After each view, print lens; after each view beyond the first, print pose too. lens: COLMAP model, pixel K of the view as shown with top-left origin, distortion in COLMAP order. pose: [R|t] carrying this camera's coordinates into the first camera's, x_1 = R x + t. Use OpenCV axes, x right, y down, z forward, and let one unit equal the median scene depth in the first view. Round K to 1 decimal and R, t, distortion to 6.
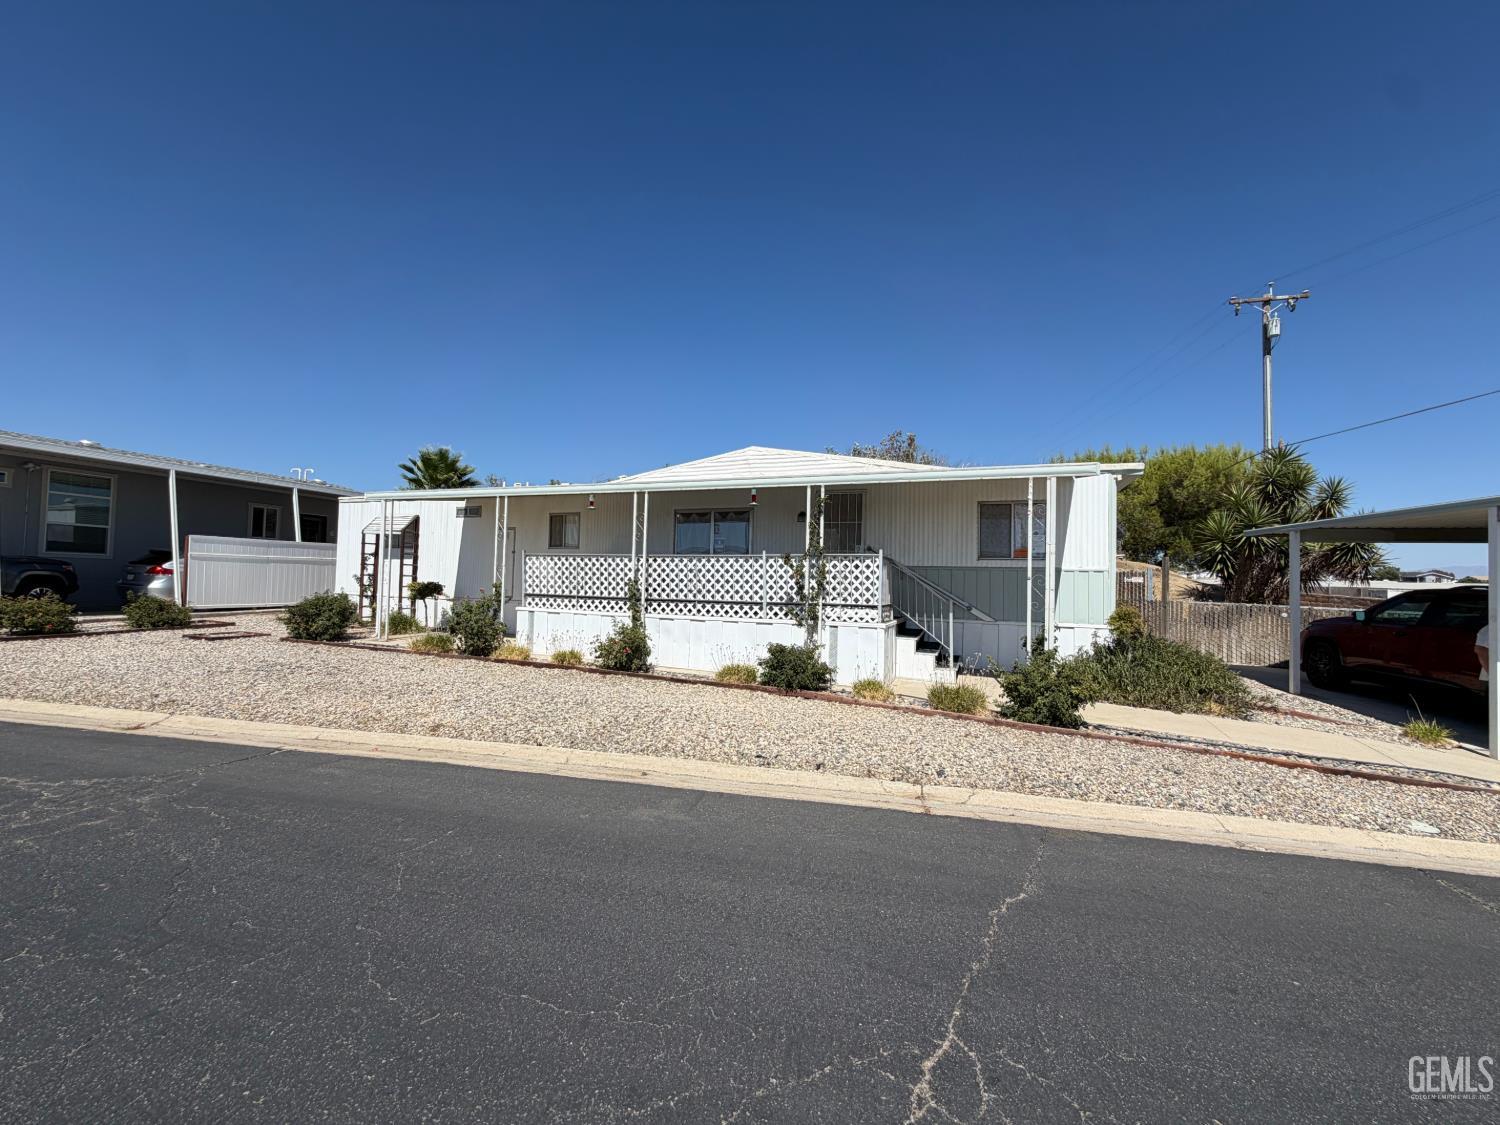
lens RADIAL K [[598.7, 0, 749.9], [0, 598.7, 556.0], [0, 0, 1]] dist [-0.002239, 0.000045]
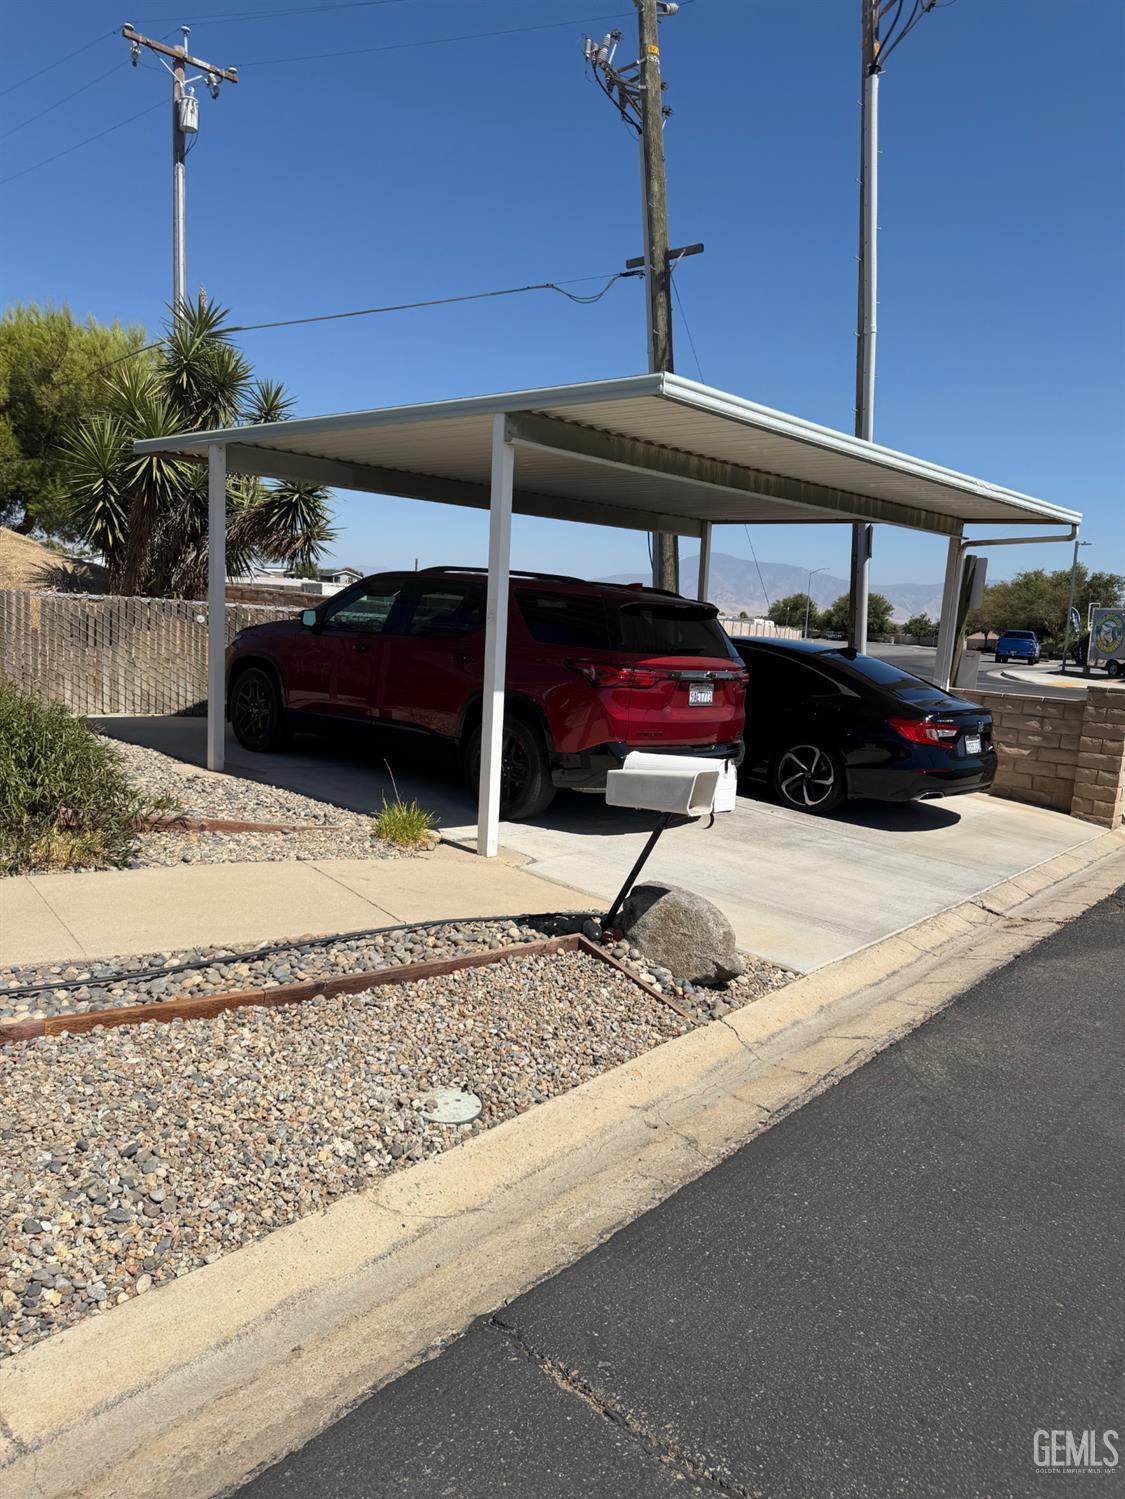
lens RADIAL K [[1043.0, 0, 562.5], [0, 1043.0, 749.5], [0, 0, 1]] dist [0.075633, -0.086942]
pose [[0.492285, -0.116037, 0.862665, 0.233062], [-0.069072, 0.982742, 0.171604, 0.030986], [-0.867689, -0.144064, 0.475774, 0.260555]]
